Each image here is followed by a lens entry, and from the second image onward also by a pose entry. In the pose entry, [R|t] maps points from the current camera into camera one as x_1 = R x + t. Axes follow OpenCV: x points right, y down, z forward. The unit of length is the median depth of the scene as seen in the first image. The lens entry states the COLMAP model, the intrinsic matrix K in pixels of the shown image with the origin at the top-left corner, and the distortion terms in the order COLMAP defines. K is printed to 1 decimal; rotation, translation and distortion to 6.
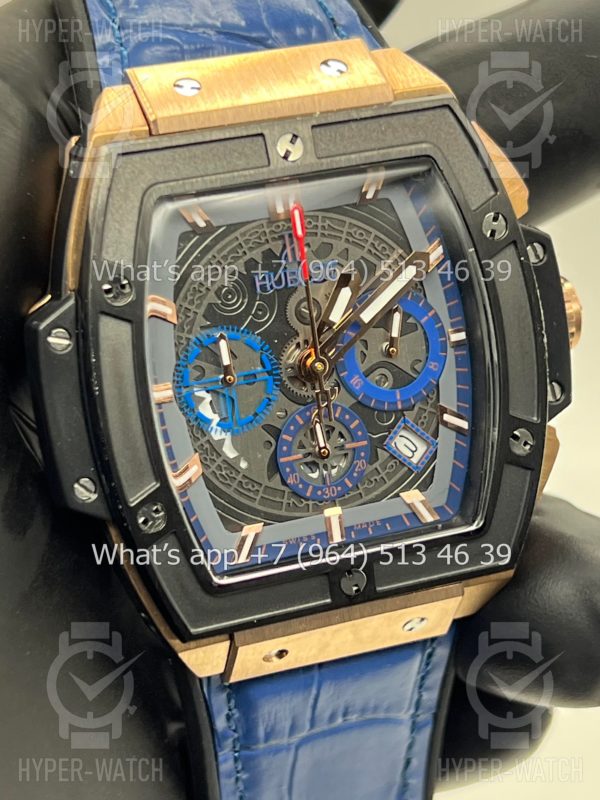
lens RADIAL K [[1920.5, 0, 300.0], [0, 1920.5, 400.0], [0, 0, 1]] dist [0.236662, 0.406681]
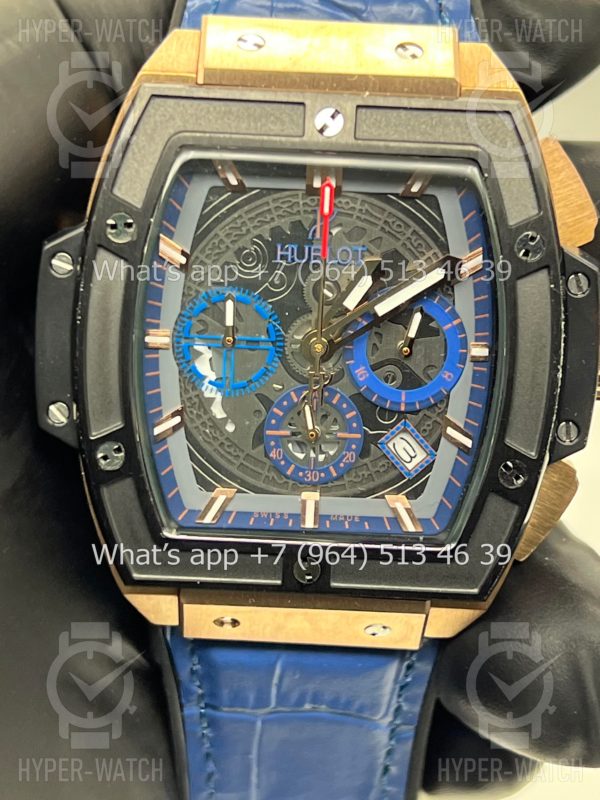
lens RADIAL K [[1920.5, 0, 300.0], [0, 1920.5, 400.0], [0, 0, 1]] dist [0.236662, 0.406681]
pose [[0.934366, 0.231334, -0.271008, 0.269784], [-0.225447, 0.972807, 0.053111, -0.041175], [0.275925, 0.011473, 0.961111, 0.053471]]
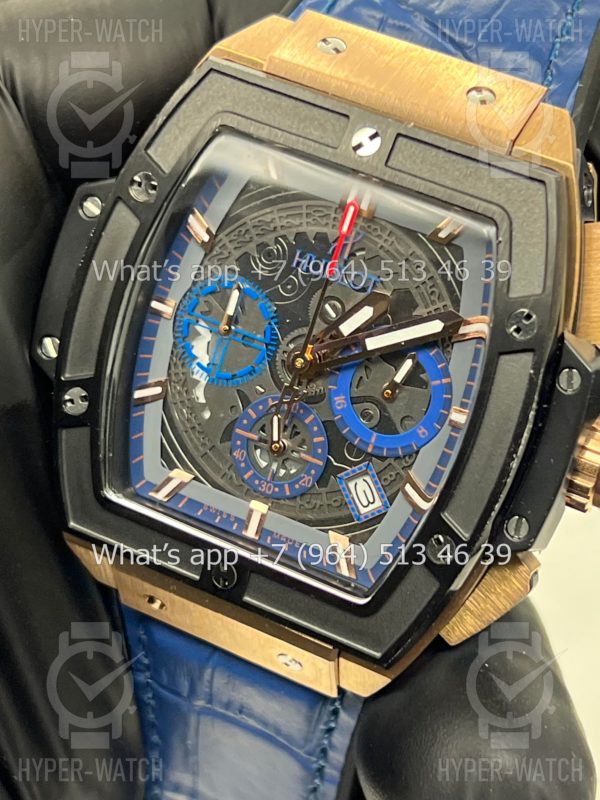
lens RADIAL K [[1856.8, 0, 300.0], [0, 1856.8, 400.0], [0, 0, 1]] dist [0.038244, 0.111179]
pose [[0.700317, 0.488902, -0.520125, 0.493261], [-0.489516, 0.859246, 0.148563, -0.137010], [0.519548, 0.150569, 0.841070, 0.223347]]
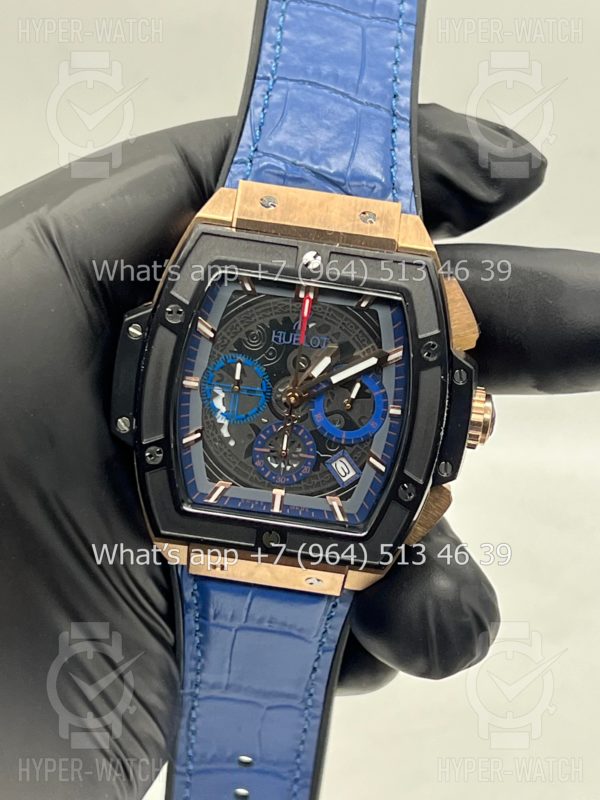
lens RADIAL K [[1856.8, 0, 300.0], [0, 1856.8, 400.0], [0, 0, 1]] dist [0.038244, 0.111179]
pose [[0.903416, 0.332790, -0.270352, 0.411442], [-0.319441, 0.942999, 0.093332, -0.155830], [0.286002, 0.002044, 0.958227, -0.415321]]
